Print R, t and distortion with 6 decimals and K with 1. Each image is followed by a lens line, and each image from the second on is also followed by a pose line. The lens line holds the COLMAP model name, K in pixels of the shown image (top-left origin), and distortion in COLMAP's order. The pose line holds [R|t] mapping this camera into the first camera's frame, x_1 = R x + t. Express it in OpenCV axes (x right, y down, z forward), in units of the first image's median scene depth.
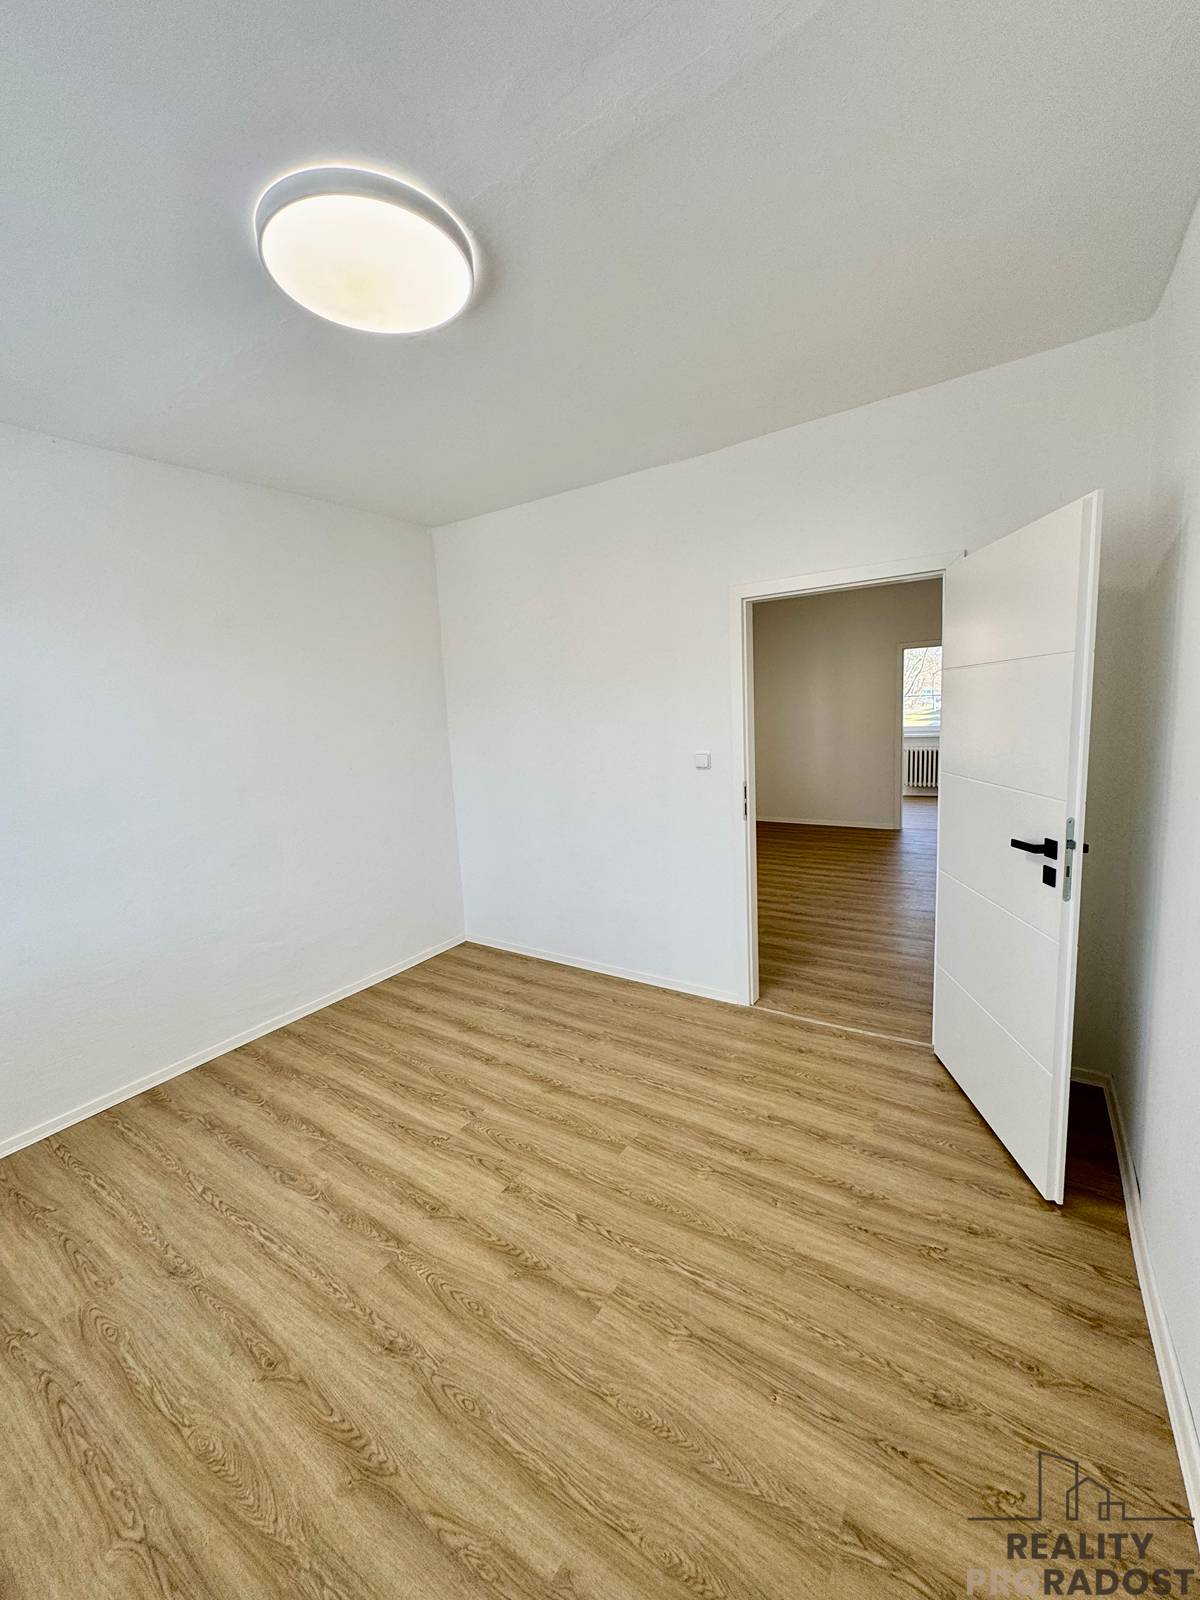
lens RADIAL K [[640.4, 0, 600.0], [0, 640.4, 800.0], [0, 0, 1]] dist [0.001314, 0.000062]
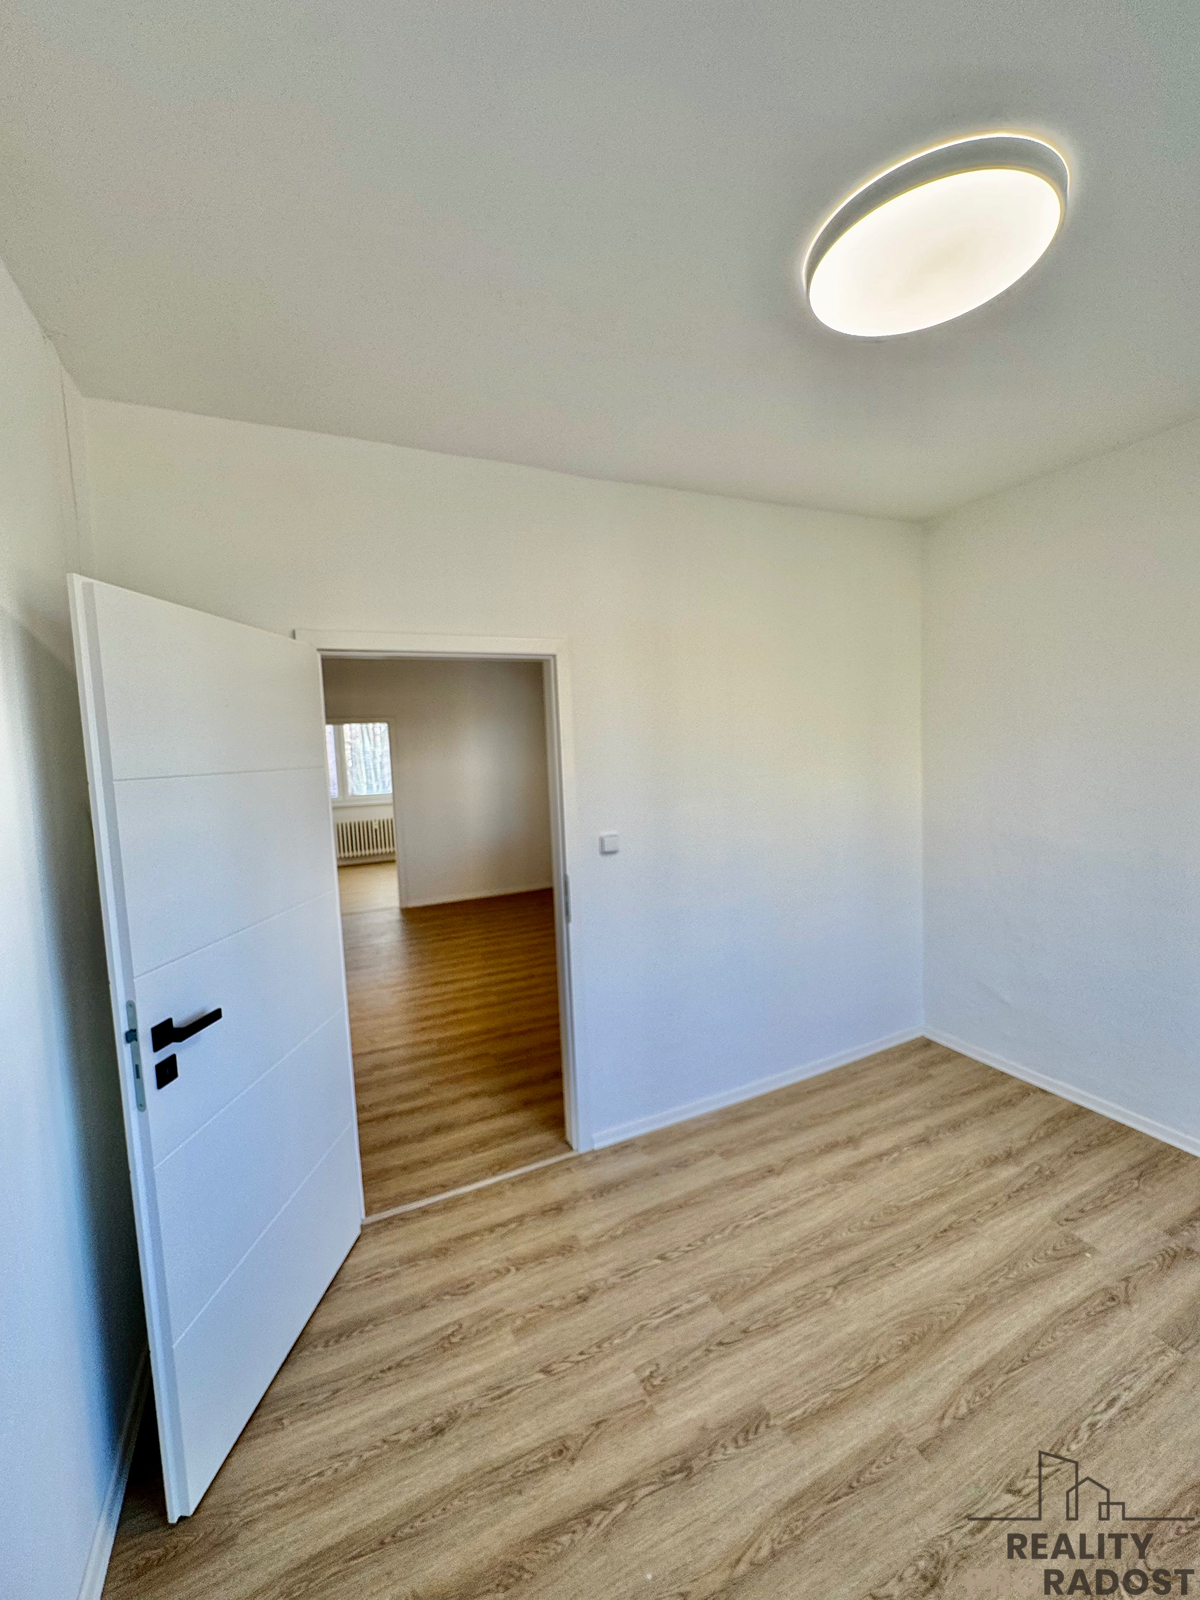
lens RADIAL K [[637.9, 0, 600.0], [0, 637.9, 800.0], [0, 0, 1]] dist [-0.009837, 0.000905]
pose [[0.522960, -0.044900, 0.851174, -0.830216], [0.137651, 0.989952, -0.032352, -0.079100], [-0.841169, 0.134083, 0.523886, 0.480934]]
